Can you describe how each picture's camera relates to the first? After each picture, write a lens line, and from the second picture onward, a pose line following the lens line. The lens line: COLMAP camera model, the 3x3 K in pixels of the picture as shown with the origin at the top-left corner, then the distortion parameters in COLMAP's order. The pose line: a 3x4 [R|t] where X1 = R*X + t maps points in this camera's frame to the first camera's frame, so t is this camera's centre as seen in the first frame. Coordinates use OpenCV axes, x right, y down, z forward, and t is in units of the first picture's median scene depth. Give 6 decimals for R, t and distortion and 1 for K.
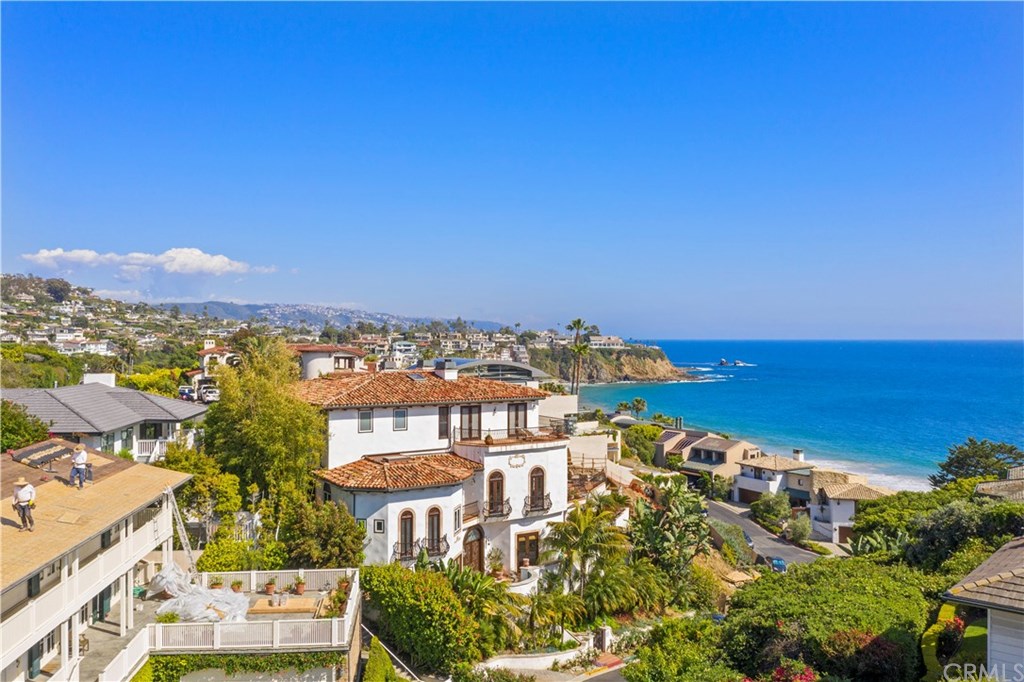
lens RADIAL K [[856.5, 0, 512.0], [0, 856.5, 341.0], [0, 0, 1]] dist [-0.019591, 0.014611]
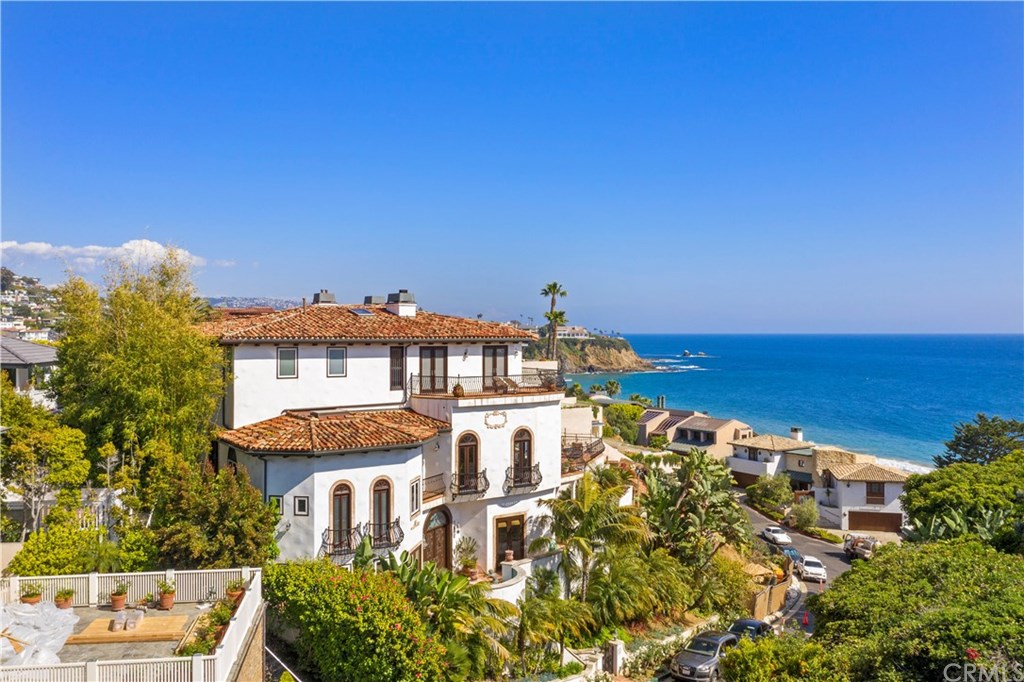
lens RADIAL K [[856.5, 0, 512.0], [0, 856.5, 341.0], [0, 0, 1]] dist [-0.019591, 0.014611]
pose [[0.999011, -0.001970, 0.044422, -0.012941], [0.001688, 0.999978, 0.006376, 0.066350], [-0.044433, -0.006294, 0.998993, 0.253487]]
